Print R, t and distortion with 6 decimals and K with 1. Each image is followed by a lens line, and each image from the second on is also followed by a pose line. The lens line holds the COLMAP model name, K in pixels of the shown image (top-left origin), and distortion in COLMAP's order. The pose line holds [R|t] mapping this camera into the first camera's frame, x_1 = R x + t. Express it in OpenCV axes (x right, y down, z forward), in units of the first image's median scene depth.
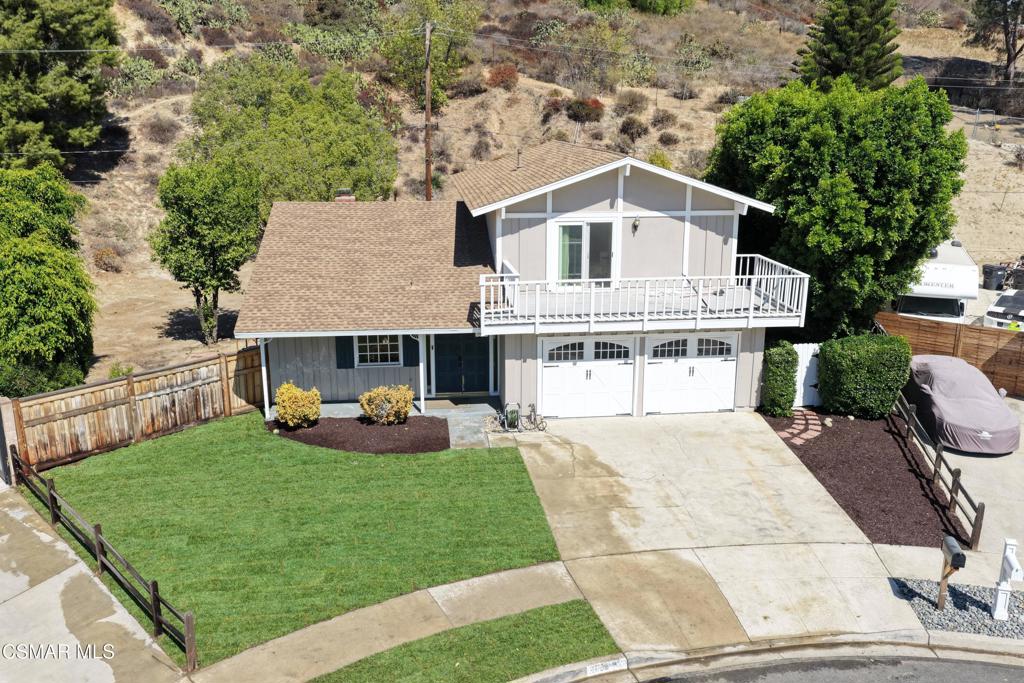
lens RADIAL K [[850.6, 0, 509.0], [0, 850.6, 341.4], [0, 0, 1]] dist [-0.003891, 0.014011]
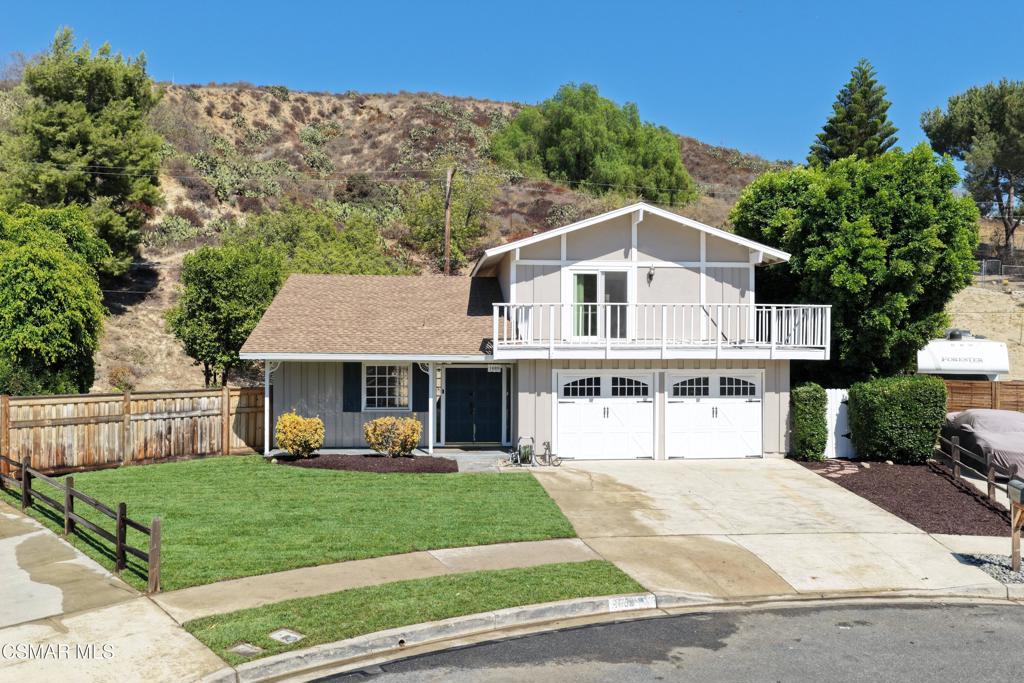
lens RADIAL K [[850.6, 0, 509.0], [0, 850.6, 341.4], [0, 0, 1]] dist [-0.003891, 0.014011]
pose [[0.999775, 0.004312, -0.020777, 0.004477], [-0.009549, 0.965822, -0.259030, 0.209222], [0.018950, 0.259170, 0.965646, 0.059612]]
